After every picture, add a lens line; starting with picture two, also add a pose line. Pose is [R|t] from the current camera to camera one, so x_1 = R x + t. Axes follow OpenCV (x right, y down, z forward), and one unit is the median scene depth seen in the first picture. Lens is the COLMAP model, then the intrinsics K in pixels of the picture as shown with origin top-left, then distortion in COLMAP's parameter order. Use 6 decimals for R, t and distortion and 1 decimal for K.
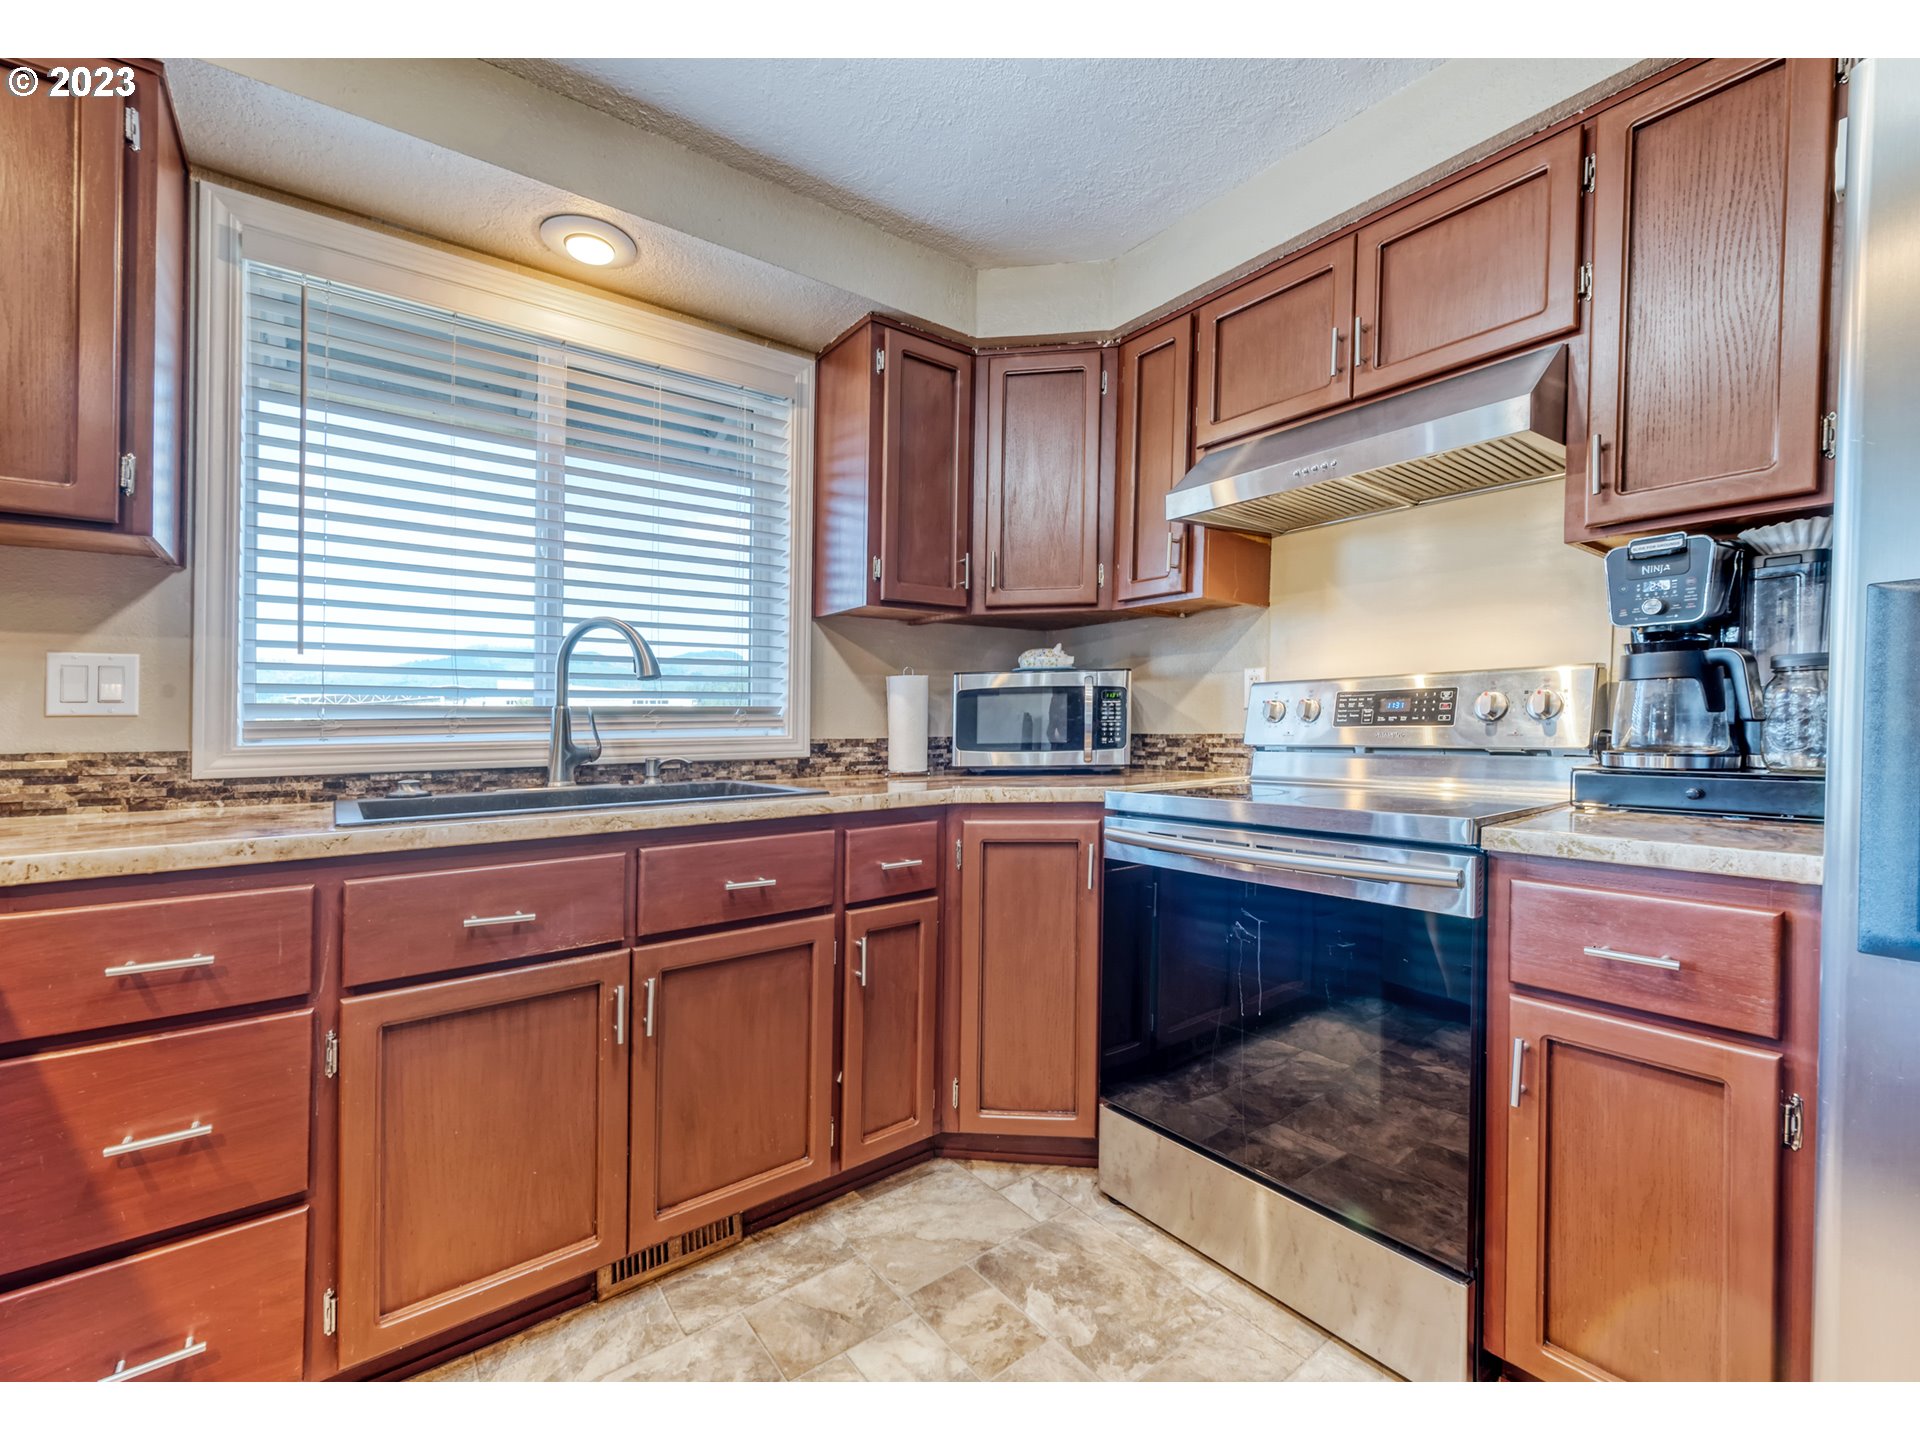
lens RADIAL K [[816.4, 0, 959.6], [0, 816.4, 716.2], [0, 0, 1]] dist [0.002290, -0.000130]
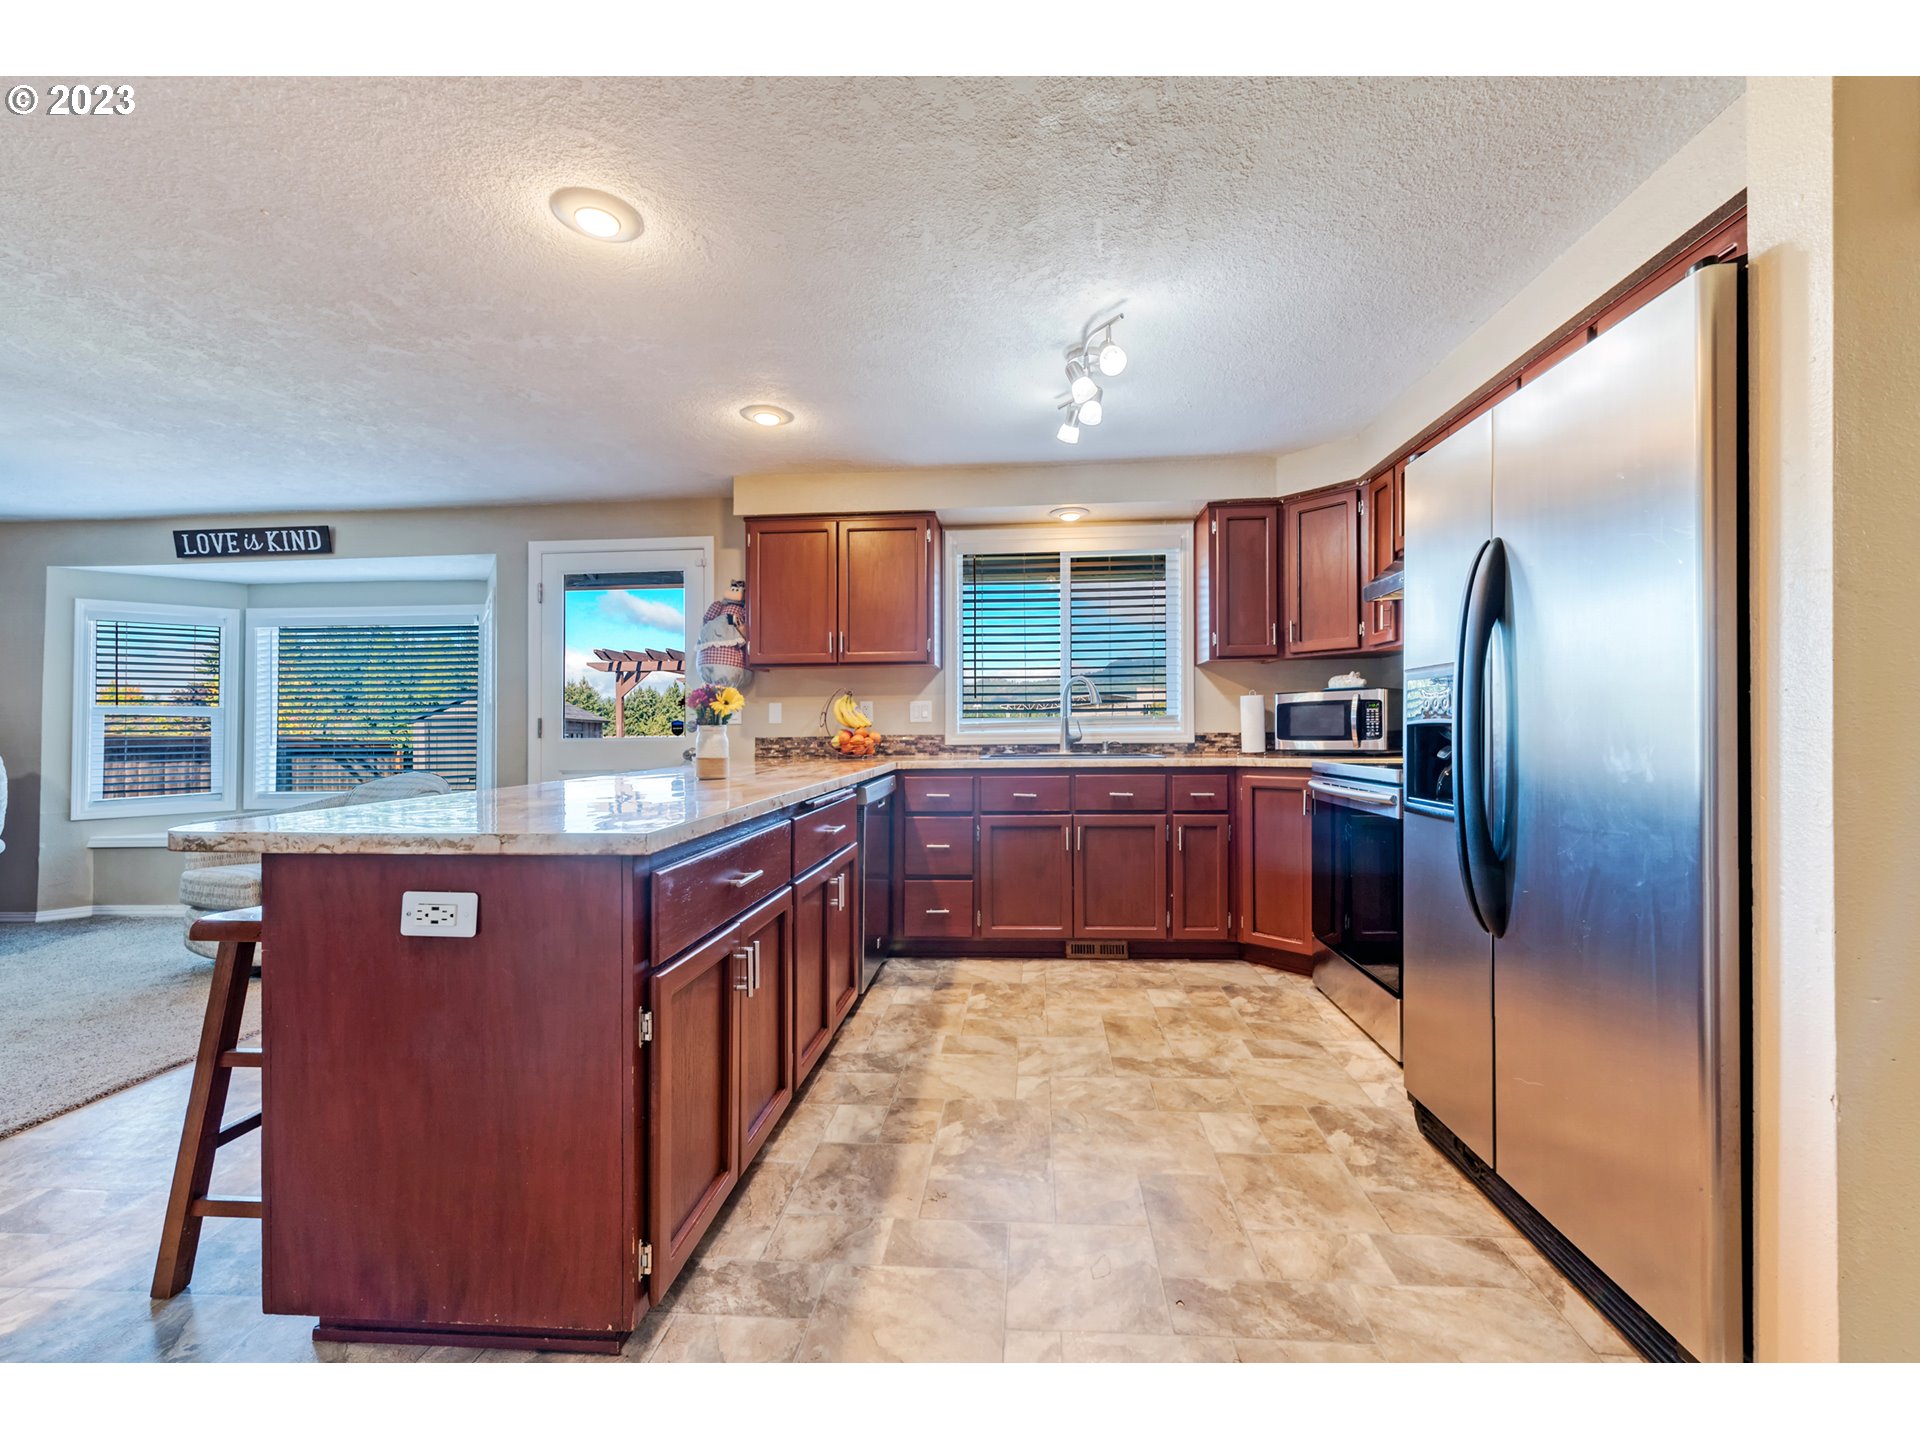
lens RADIAL K [[785.0, 0, 961.6], [0, 785.0, 733.7], [0, 0, 1]] dist [0.001466, 0.000400]
pose [[0.736229, 0.003514, -0.676723, 0.757353], [0.009325, 0.999839, 0.015337, -0.001716], [0.676668, -0.017602, 0.736078, -0.772529]]
